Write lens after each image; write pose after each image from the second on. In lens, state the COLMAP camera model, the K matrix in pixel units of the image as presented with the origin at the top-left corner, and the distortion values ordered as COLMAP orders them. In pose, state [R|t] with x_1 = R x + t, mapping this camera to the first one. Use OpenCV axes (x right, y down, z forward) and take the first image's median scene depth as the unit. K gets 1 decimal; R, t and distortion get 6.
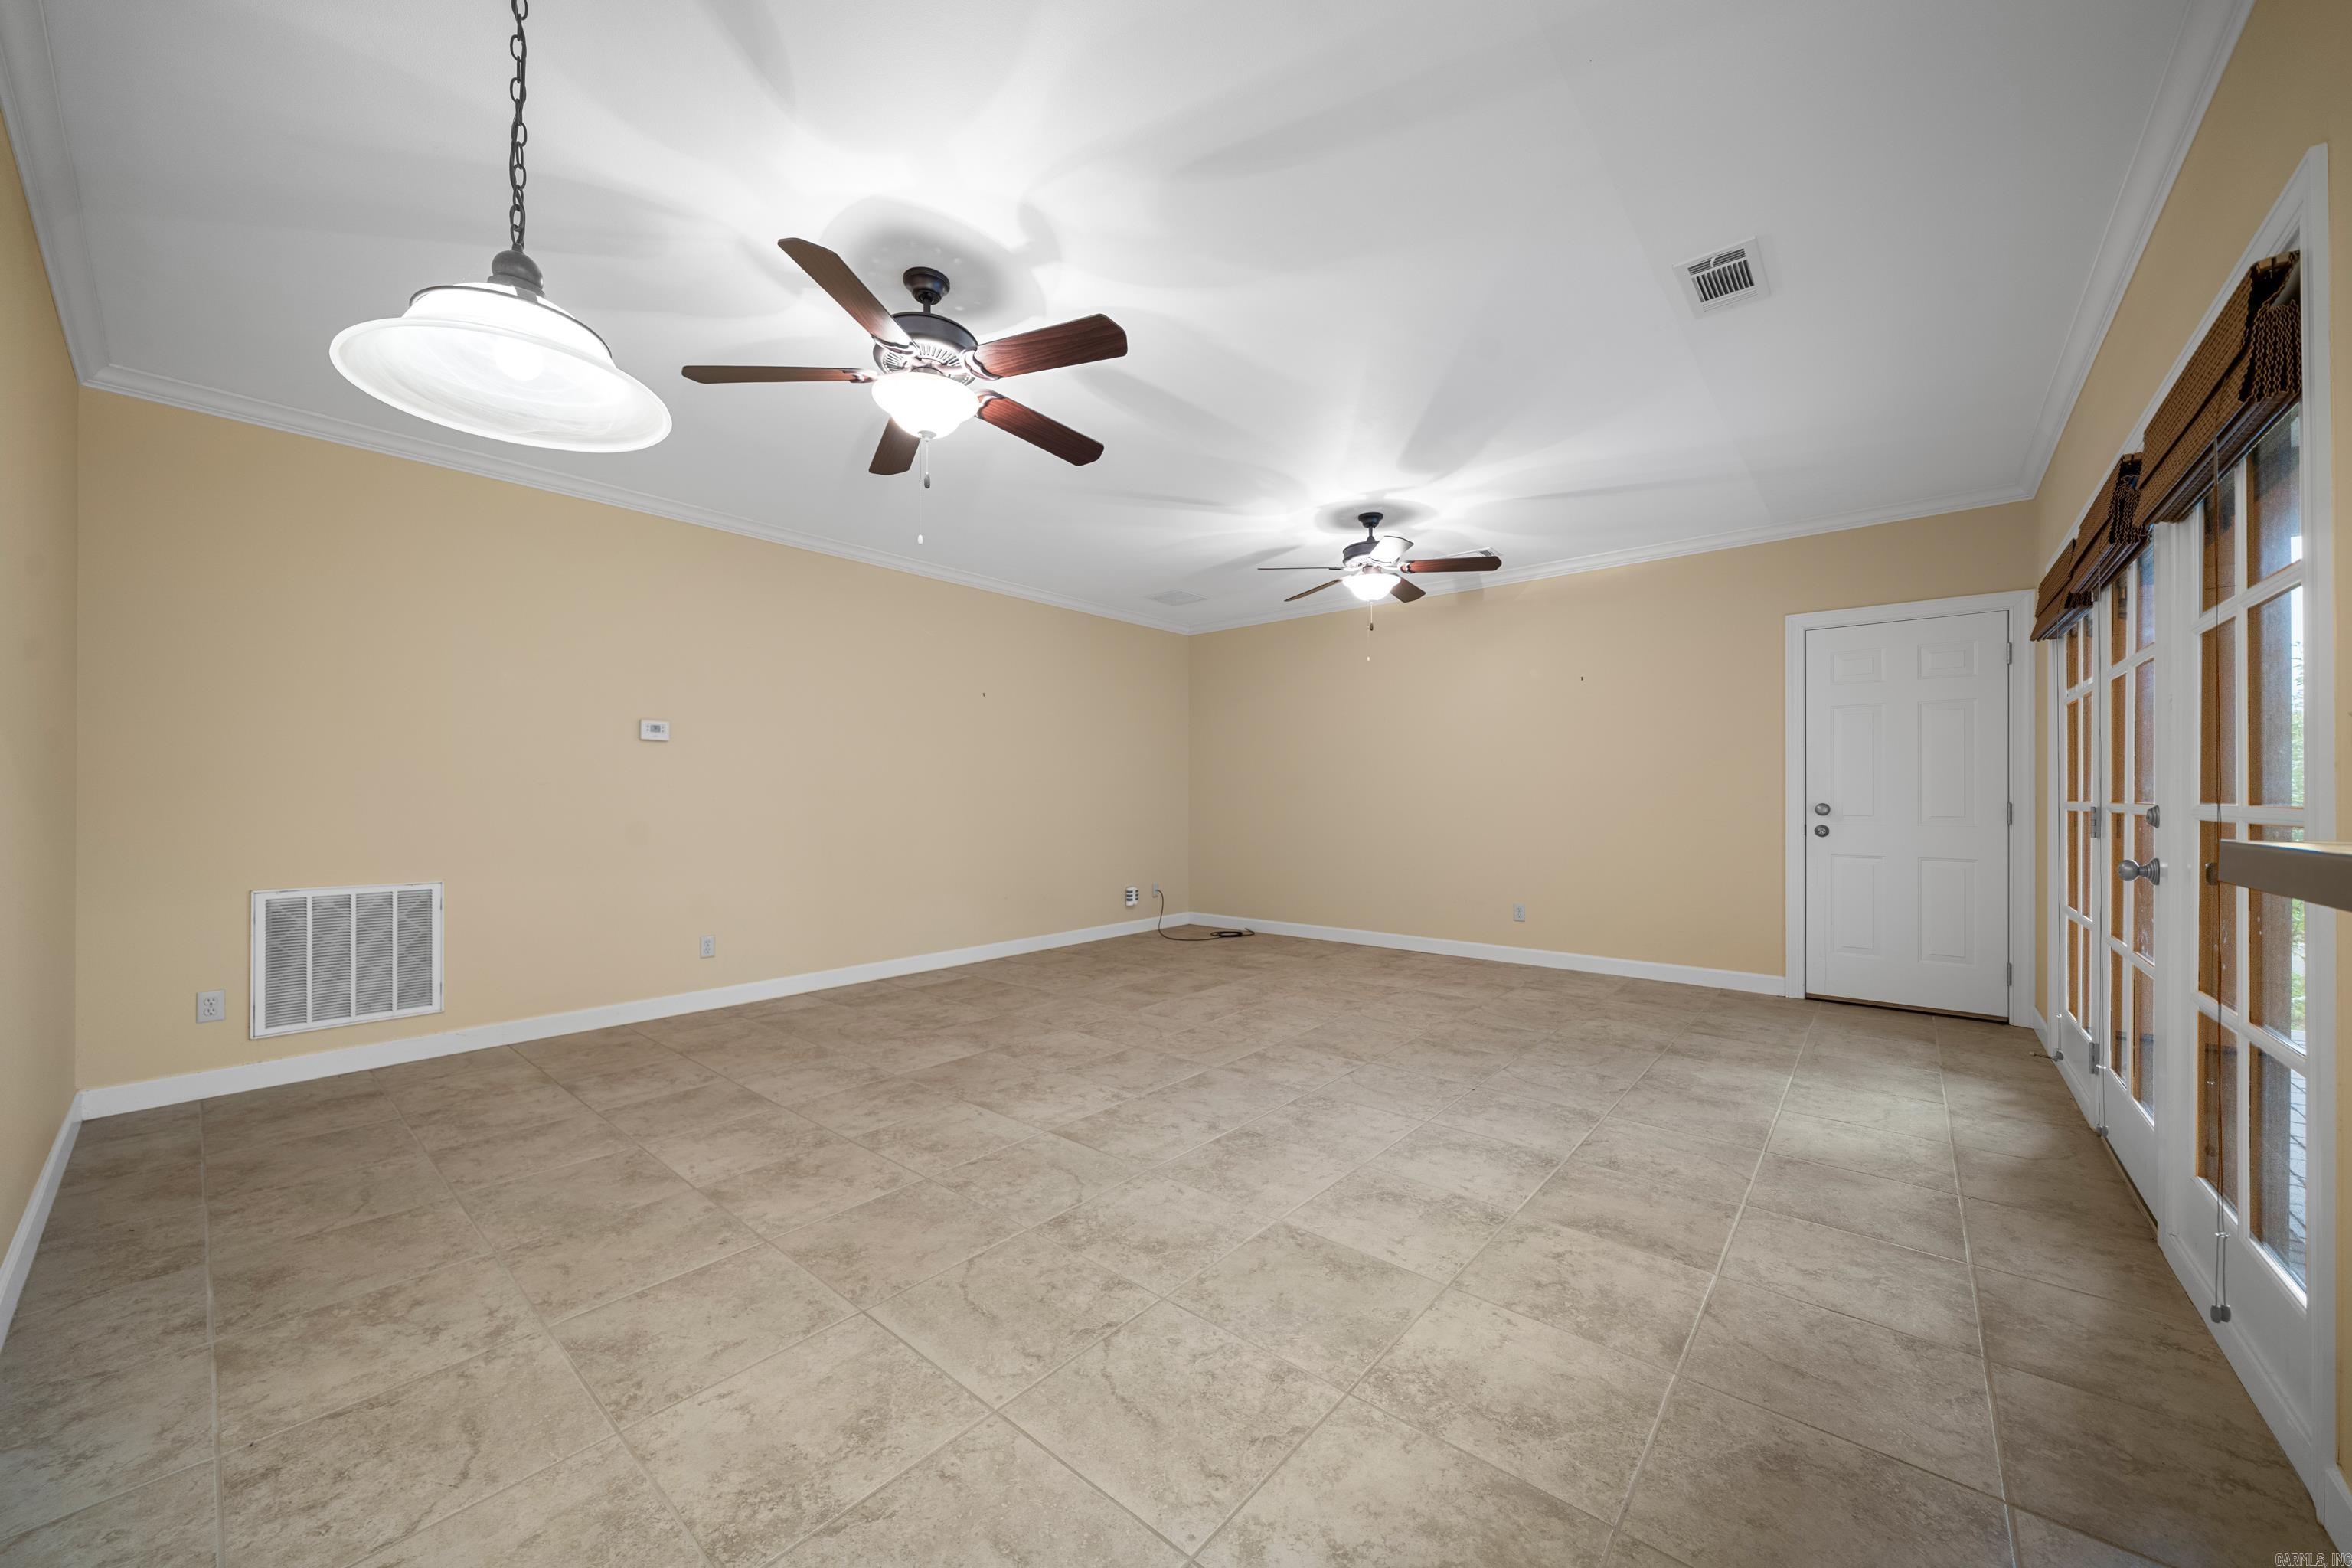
lens RADIAL K [[840.8, 0, 1198.4], [0, 840.8, 794.3], [0, 0, 1]] dist [-0.001352, 0.000340]
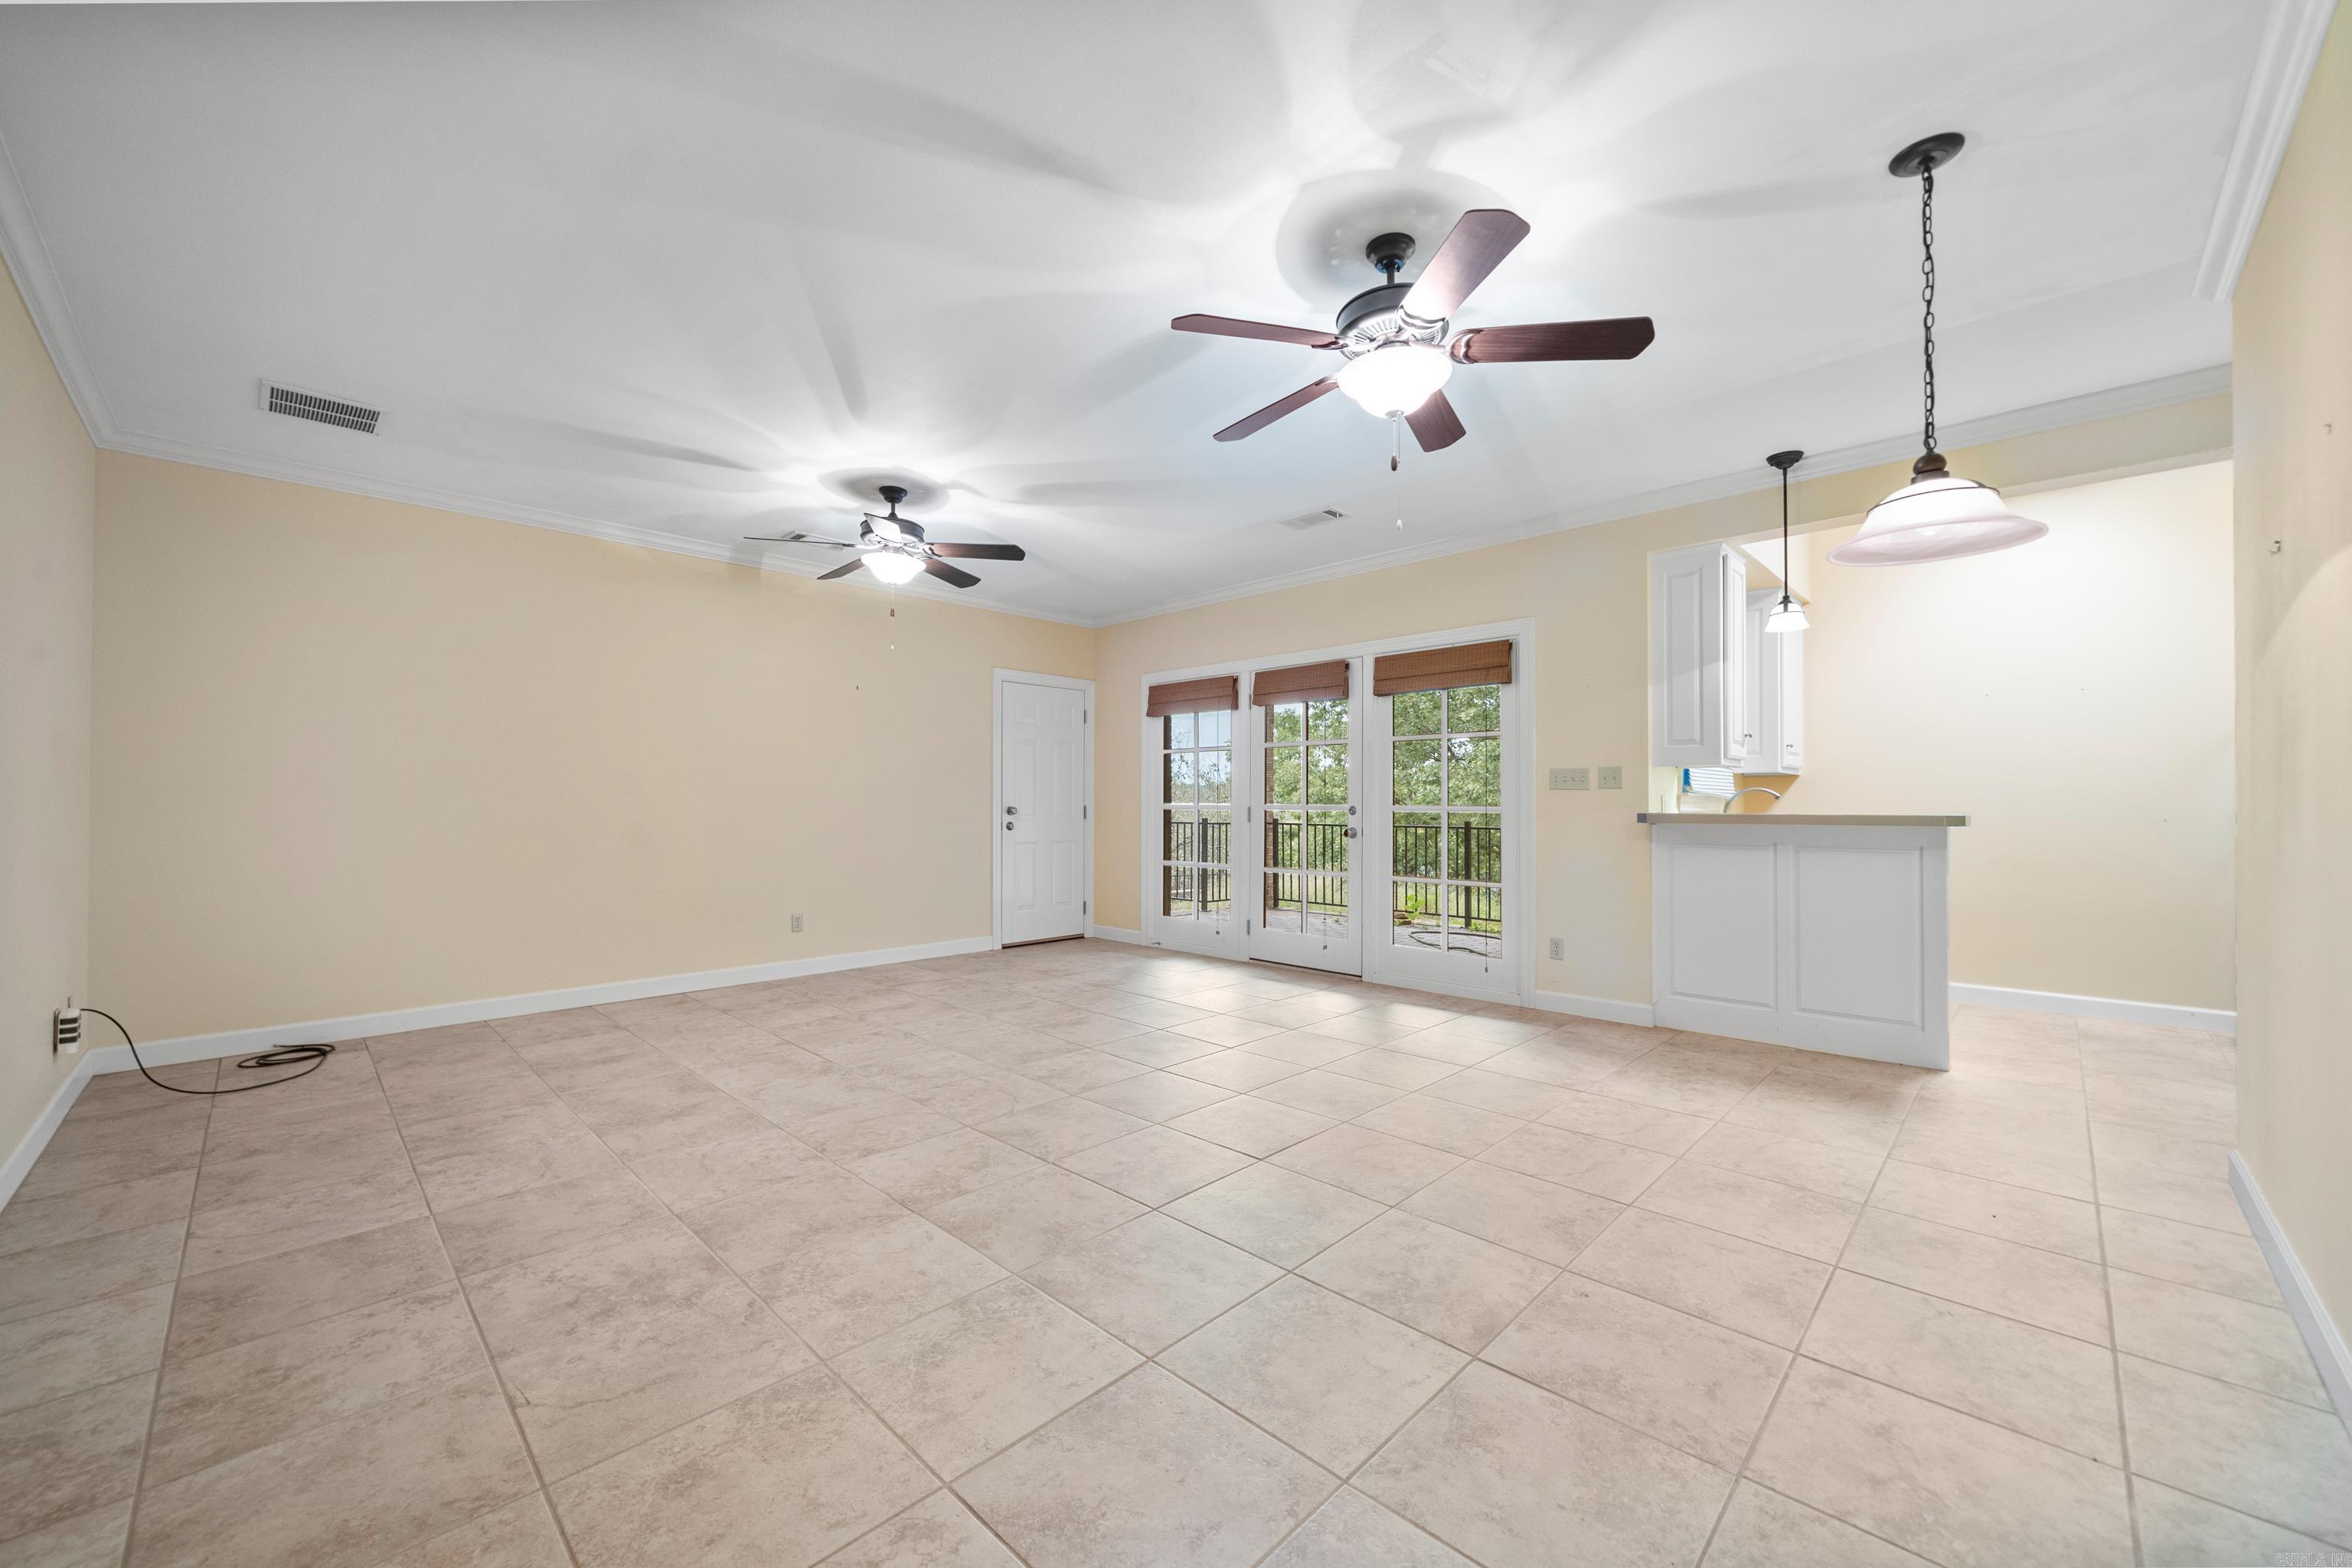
lens RADIAL K [[840.8, 0, 1198.4], [0, 840.8, 794.3], [0, 0, 1]] dist [-0.001352, 0.000340]
pose [[0.102173, 0.012299, 0.994691, -0.861674], [-0.006174, 0.999912, -0.011729, 0.006994], [-0.994747, -0.004942, 0.102240, 0.755381]]
